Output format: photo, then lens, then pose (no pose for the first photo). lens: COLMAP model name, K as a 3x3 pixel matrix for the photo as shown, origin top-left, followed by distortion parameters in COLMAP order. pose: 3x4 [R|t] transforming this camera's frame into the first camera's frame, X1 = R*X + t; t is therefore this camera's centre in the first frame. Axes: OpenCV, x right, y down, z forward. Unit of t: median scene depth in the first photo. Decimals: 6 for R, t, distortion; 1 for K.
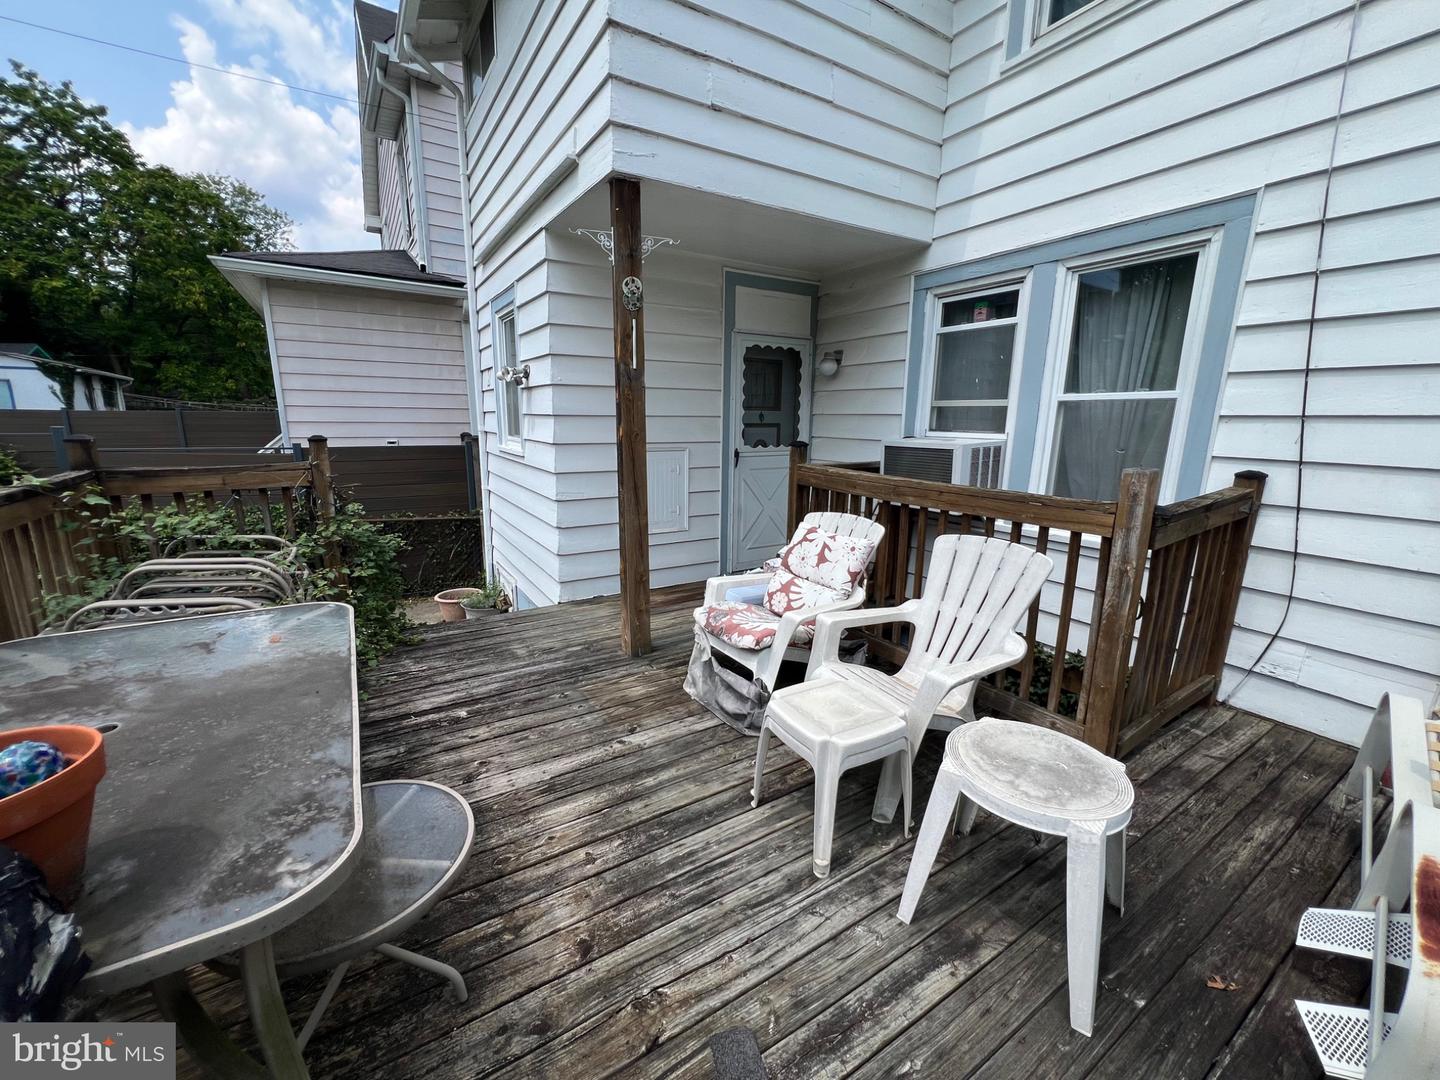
lens RADIAL K [[584.0, 0, 720.0], [0, 584.0, 540.0], [0, 0, 1]] dist [-0.000307, -0.000003]
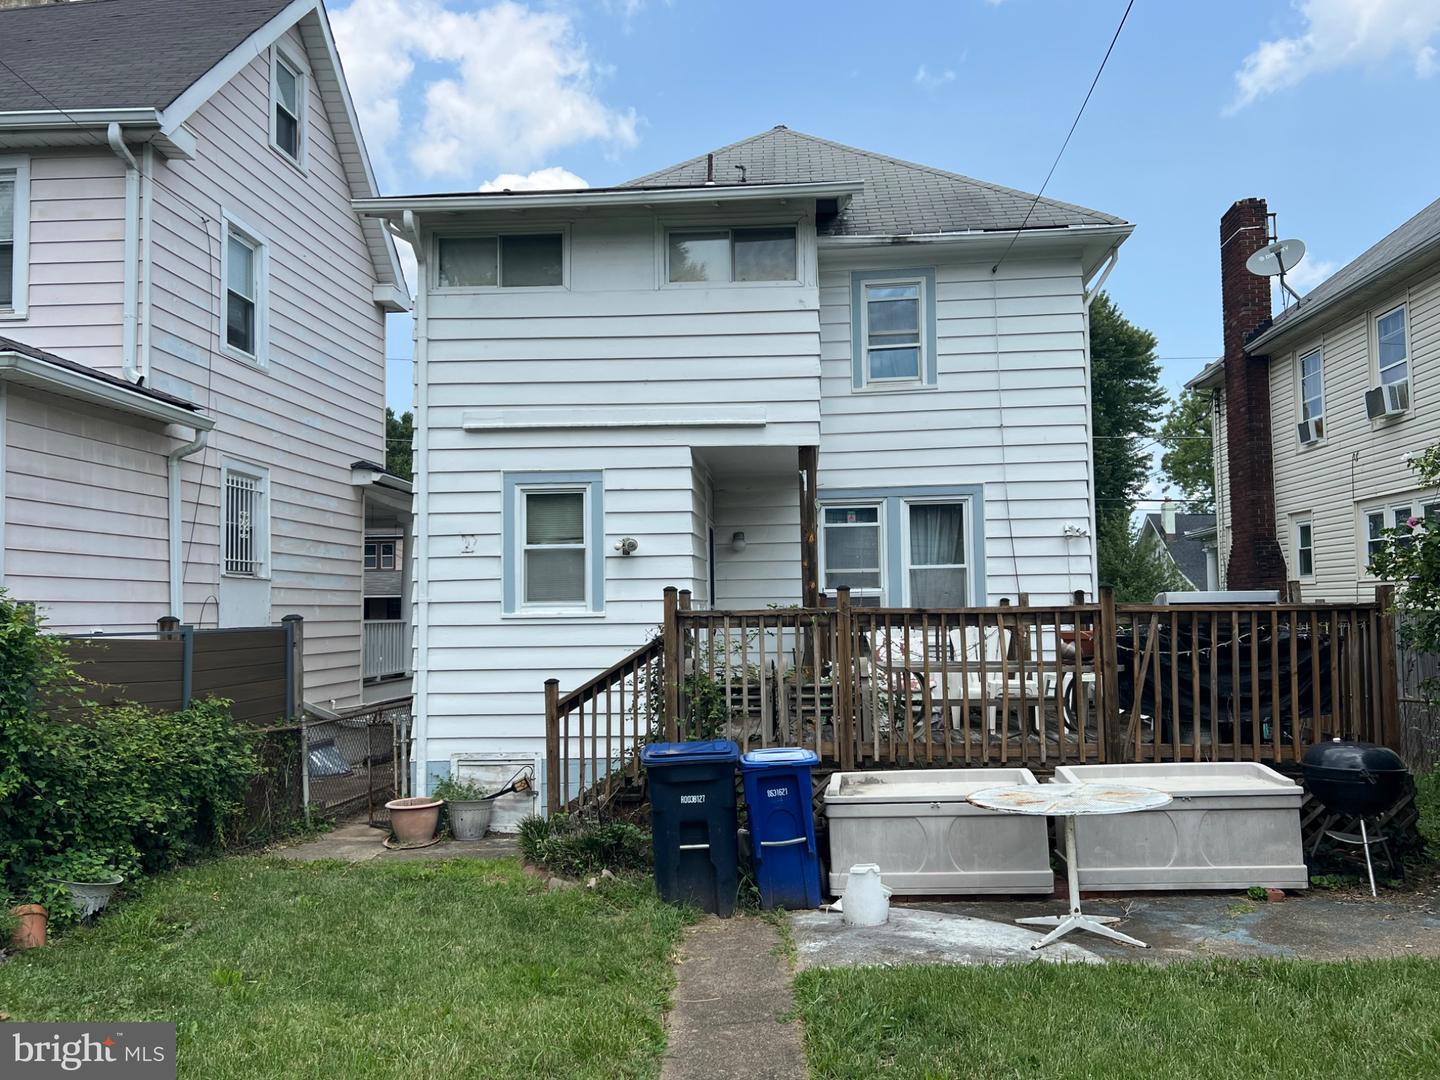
lens RADIAL K [[1113.6, 0, 720.0], [0, 1113.6, 540.0], [0, 0, 1]] dist [0.138307, -0.245413]
pose [[0.594414, 0.029190, 0.803629, -2.555695], [0.188882, 0.966316, -0.174808, 0.170837], [-0.781662, 0.255699, 0.568878, -0.538746]]
